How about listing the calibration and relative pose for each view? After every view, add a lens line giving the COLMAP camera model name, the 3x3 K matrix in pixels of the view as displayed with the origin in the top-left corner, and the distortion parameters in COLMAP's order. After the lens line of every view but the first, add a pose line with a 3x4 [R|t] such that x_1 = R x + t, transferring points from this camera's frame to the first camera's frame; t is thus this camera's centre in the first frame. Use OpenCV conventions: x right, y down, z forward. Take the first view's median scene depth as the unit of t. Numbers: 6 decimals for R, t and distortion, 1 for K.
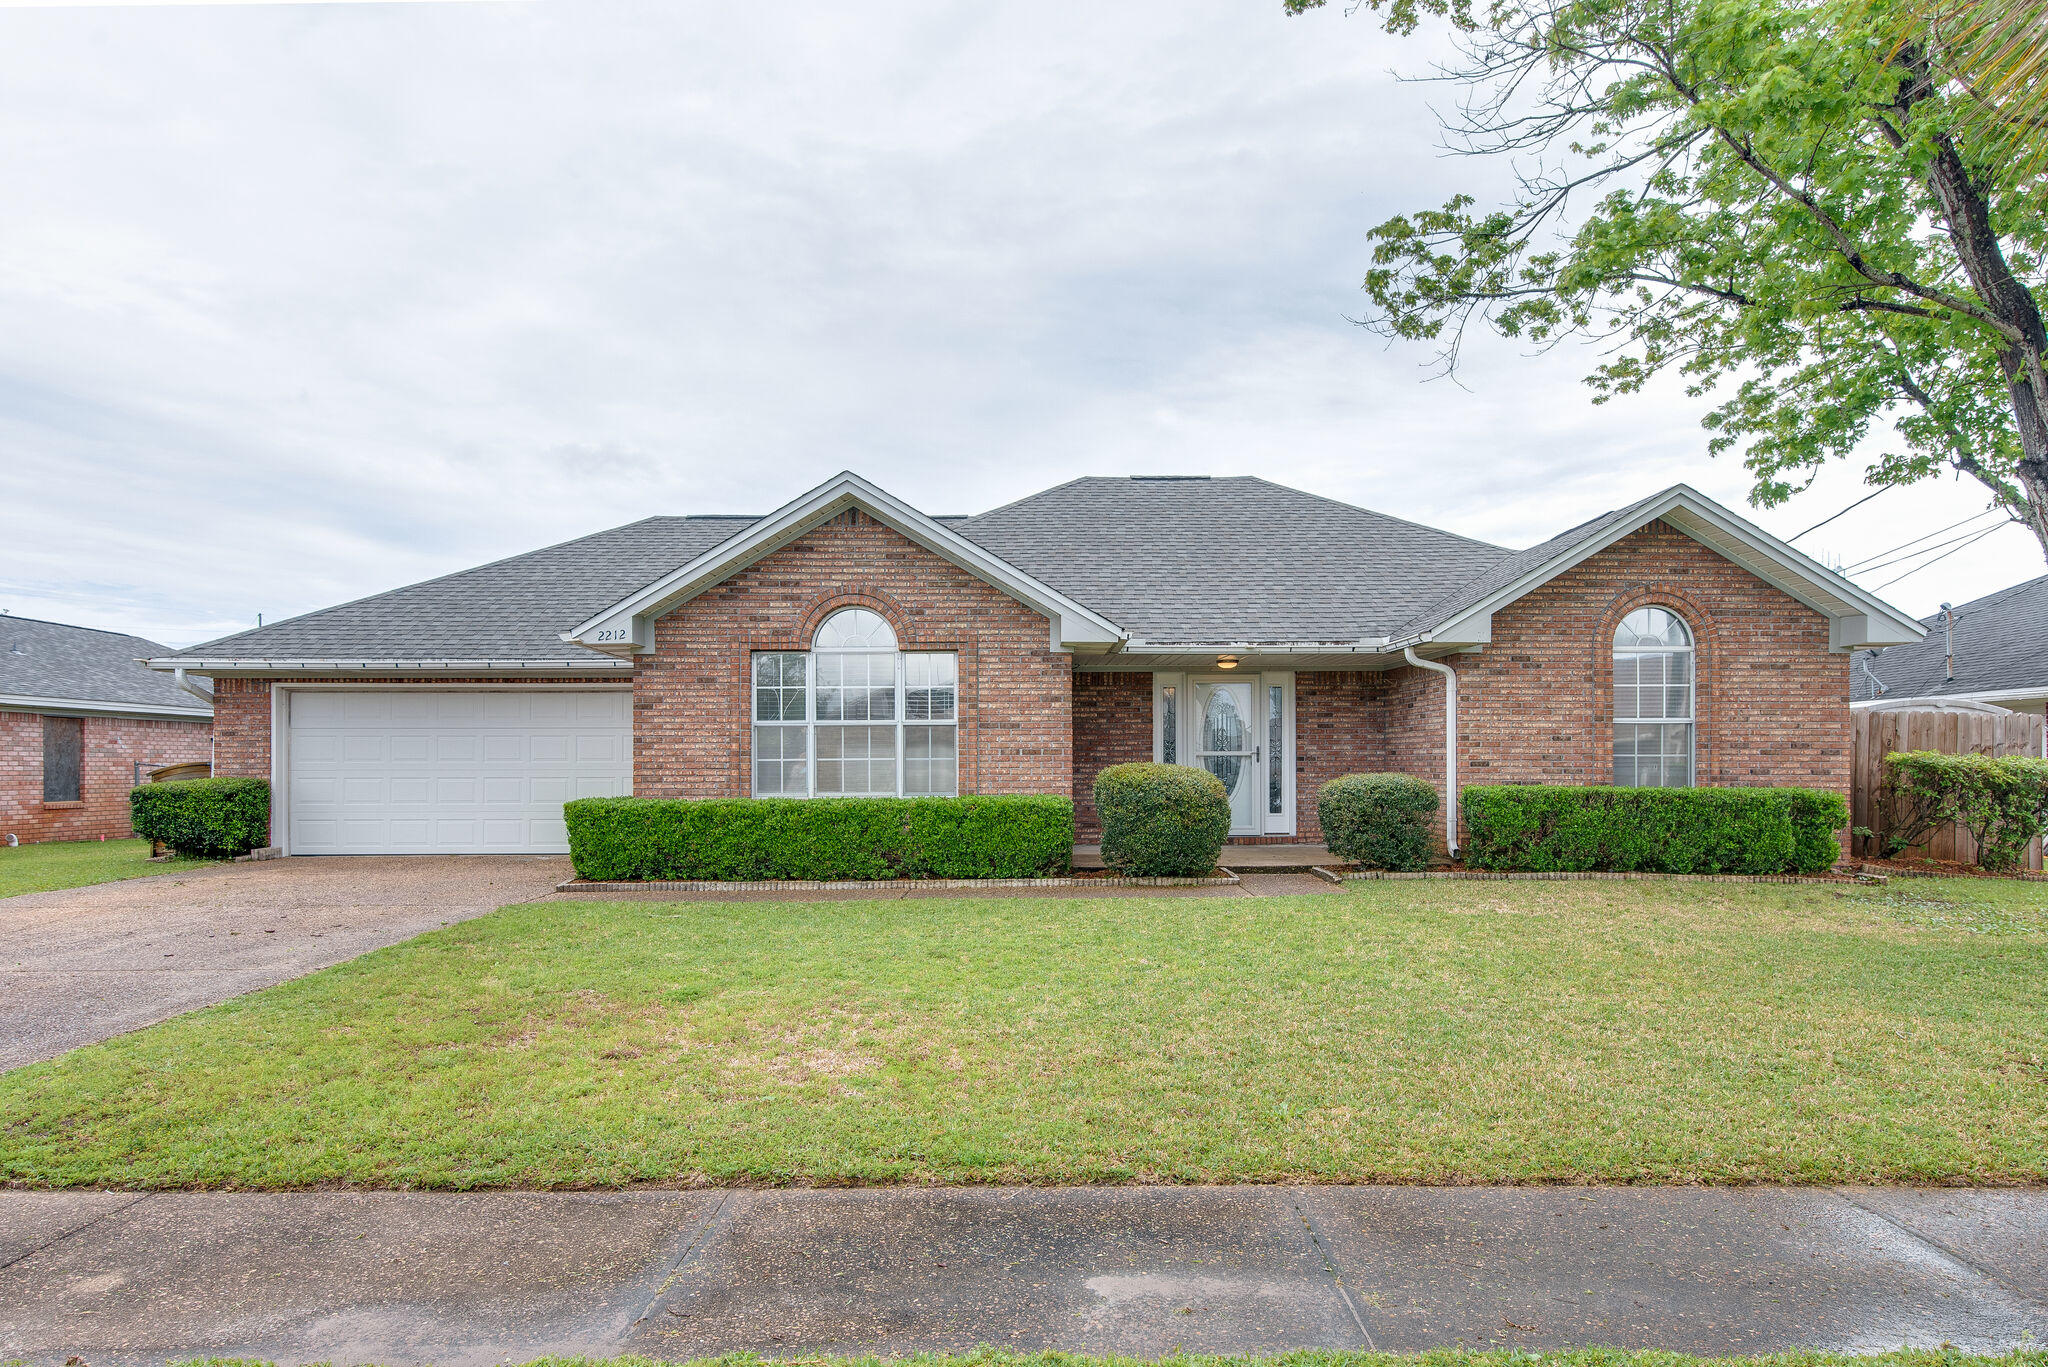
lens RADIAL K [[1177.6, 0, 1035.4], [0, 1177.6, 731.4], [0, 0, 1]] dist [0.002989, 0.000080]
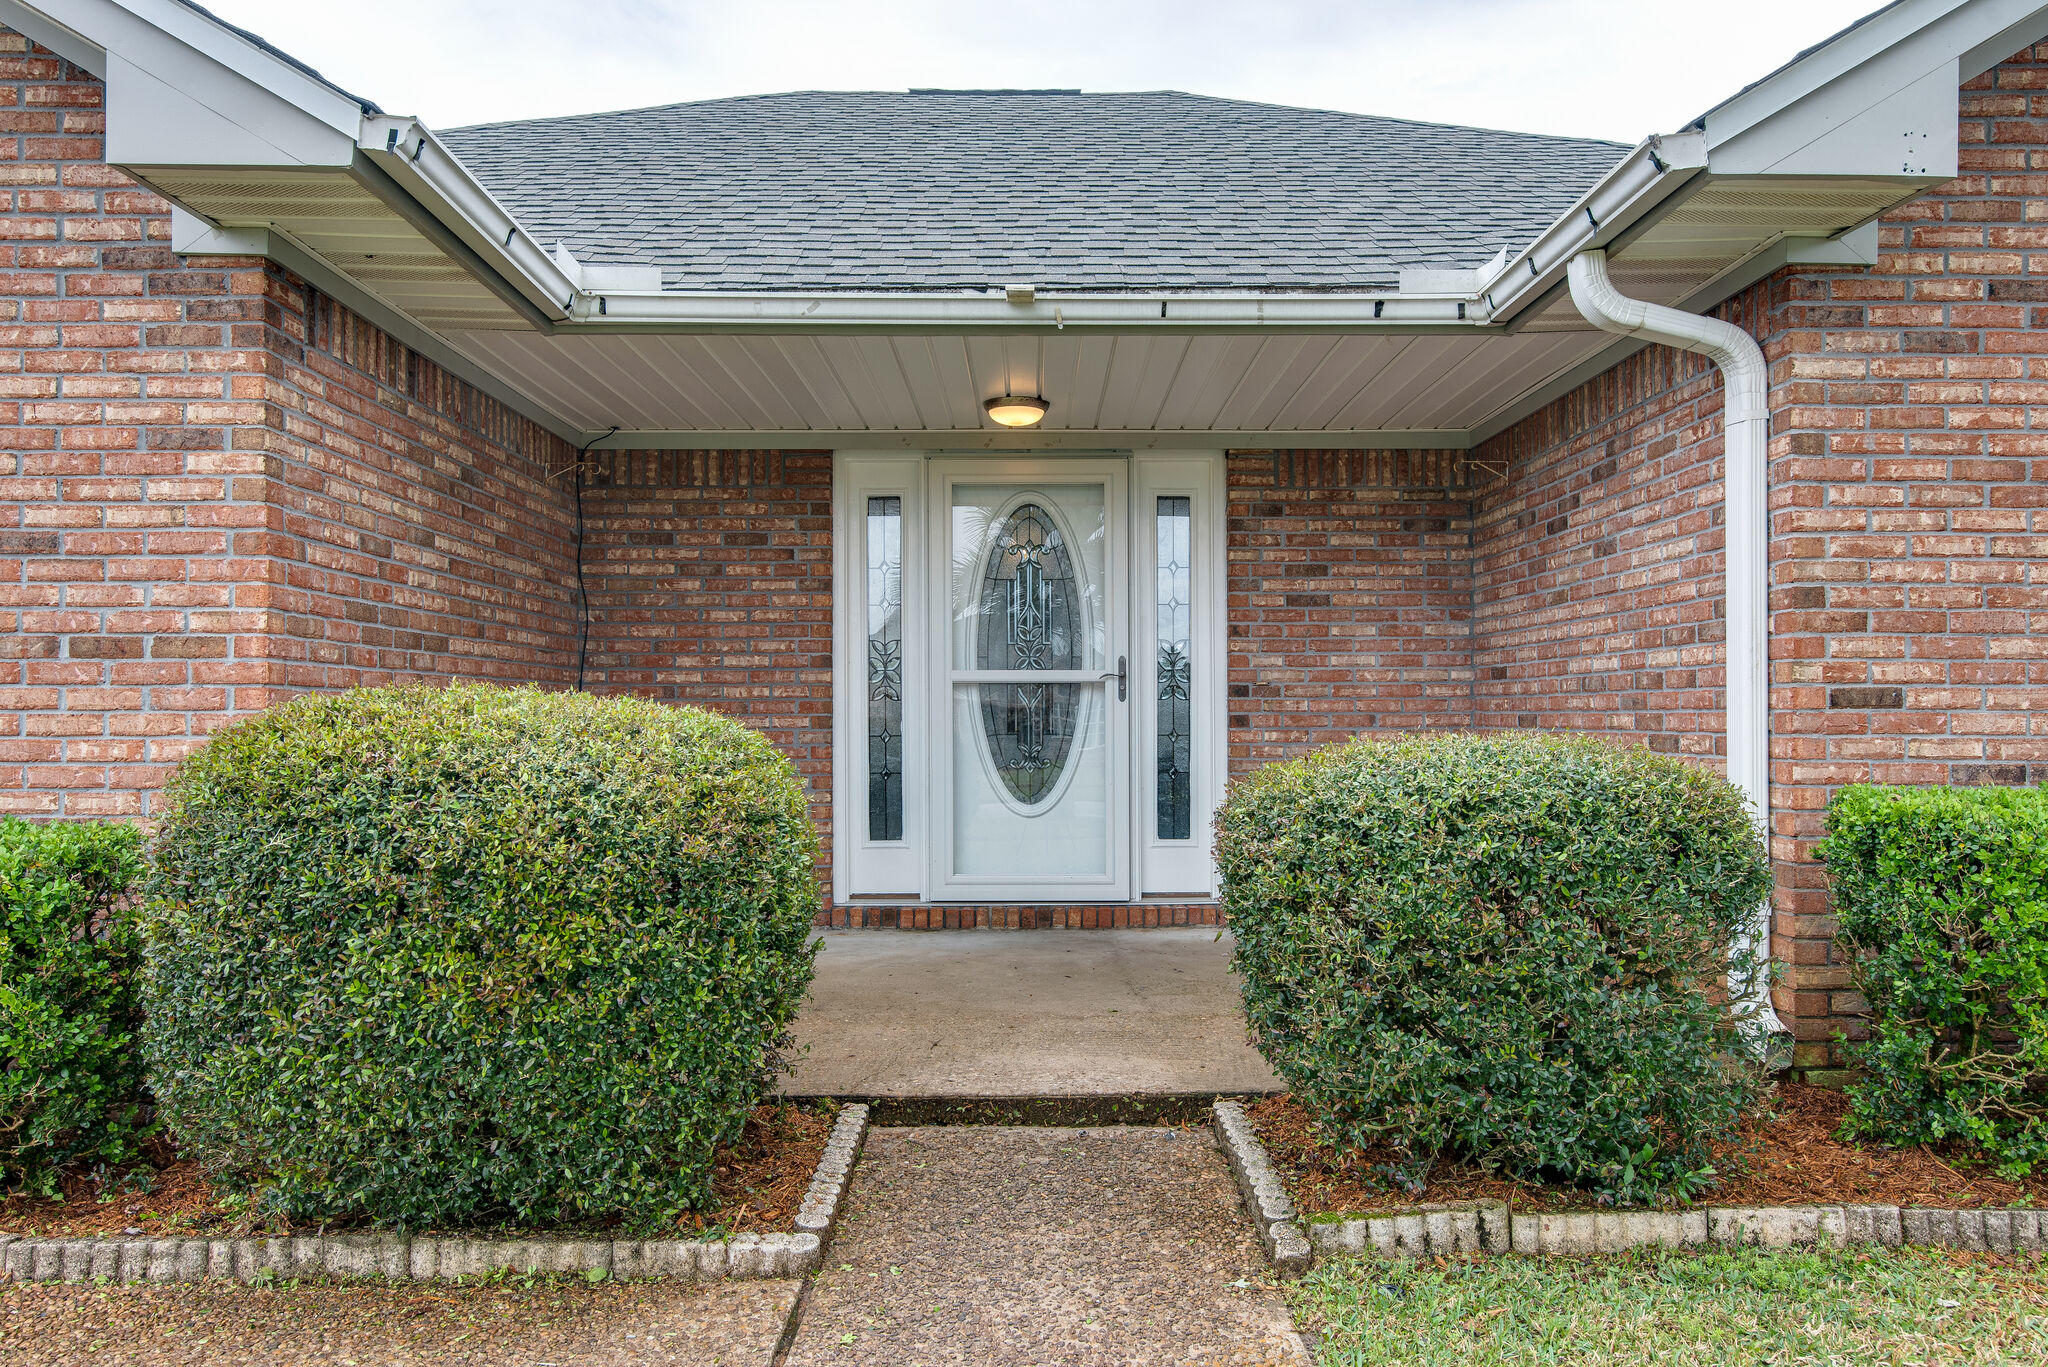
lens RADIAL K [[1368.7, 0, 1023.9], [0, 1368.7, 690.7], [0, 0, 1]] dist [-0.000102, -0.000972]
pose [[0.999993, 0.001368, -0.003400, 0.193922], [-0.001338, 0.999959, 0.008916, 0.023604], [0.003412, -0.008911, 0.999954, 0.699104]]
